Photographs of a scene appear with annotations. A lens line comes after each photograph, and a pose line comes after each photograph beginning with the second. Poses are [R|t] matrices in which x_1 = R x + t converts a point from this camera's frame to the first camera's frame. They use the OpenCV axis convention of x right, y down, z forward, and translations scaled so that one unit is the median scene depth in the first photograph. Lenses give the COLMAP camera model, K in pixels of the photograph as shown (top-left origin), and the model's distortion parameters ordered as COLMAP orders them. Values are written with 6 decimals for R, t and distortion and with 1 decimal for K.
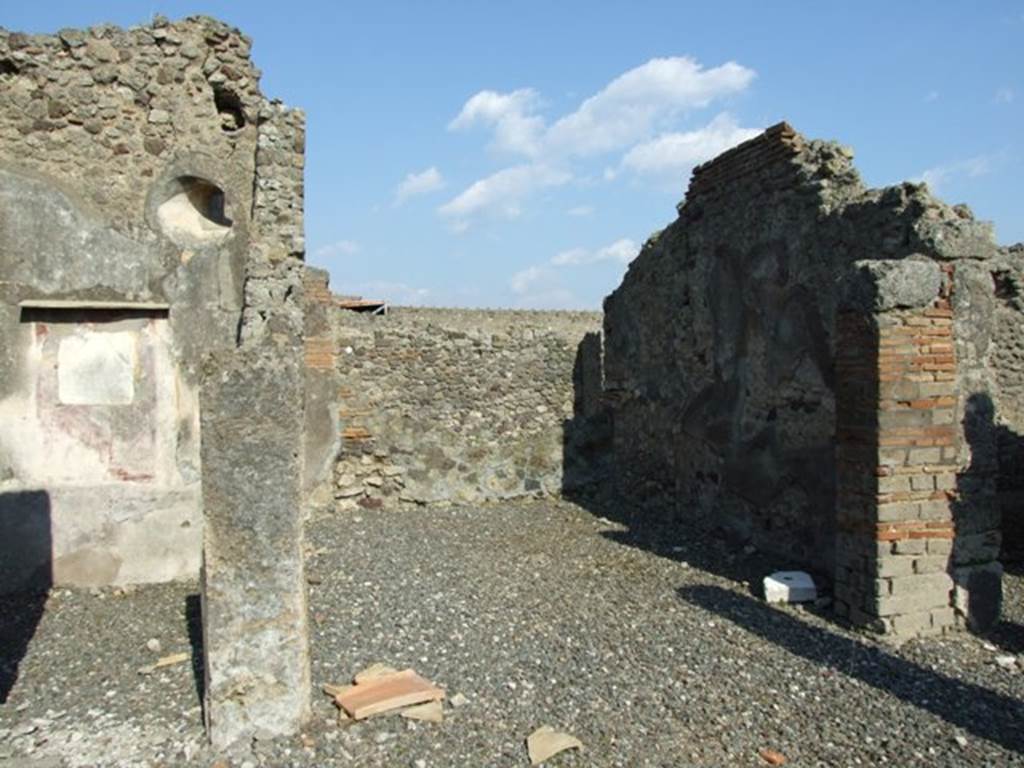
lens RADIAL K [[812.0, 0, 472.9], [0, 812.0, 379.2], [0, 0, 1]] dist [-0.067863, 0.045790]
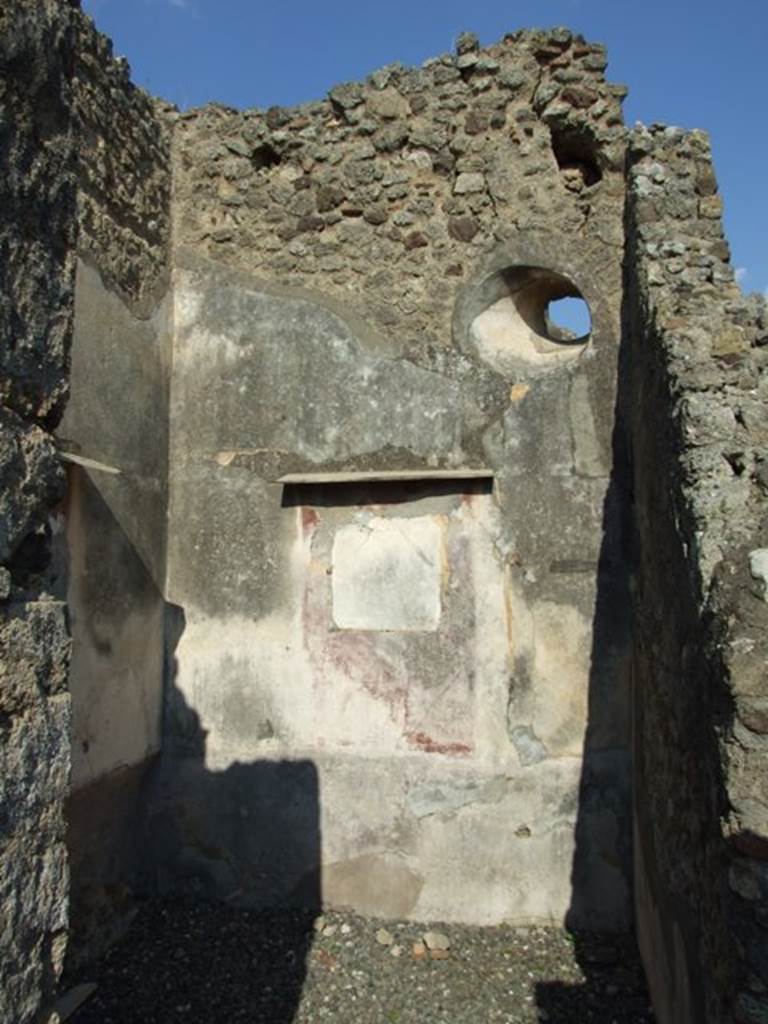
lens RADIAL K [[797.7, 0, 350.1], [0, 797.7, 513.7], [0, 0, 1]] dist [-0.050571, 0.044026]
pose [[0.892933, -0.034740, -0.448848, -0.197971], [0.002838, 0.997433, -0.071554, -0.015429], [0.450181, 0.062619, 0.890739, 0.397413]]
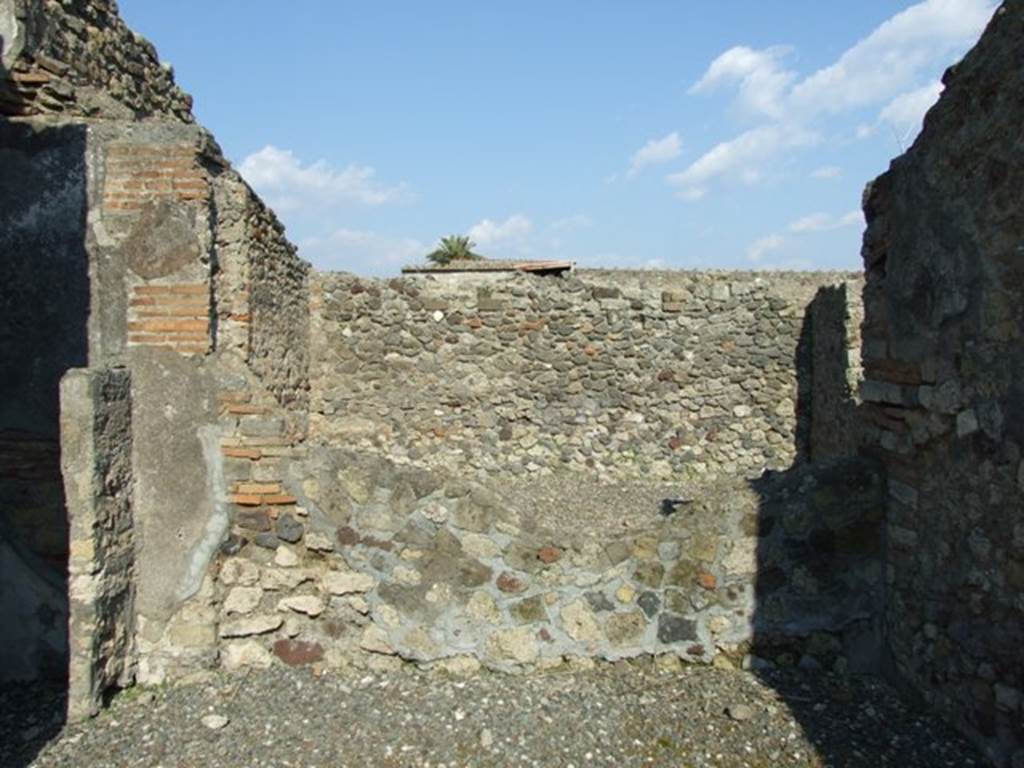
lens RADIAL K [[797.7, 0, 518.5], [0, 797.7, 371.9], [0, 0, 1]] dist [-0.050571, 0.044026]
pose [[0.975299, 0.015504, -0.220343, 0.114582], [-0.009775, 0.999586, 0.027066, -0.018050], [0.220671, -0.024244, 0.975047, 0.824060]]
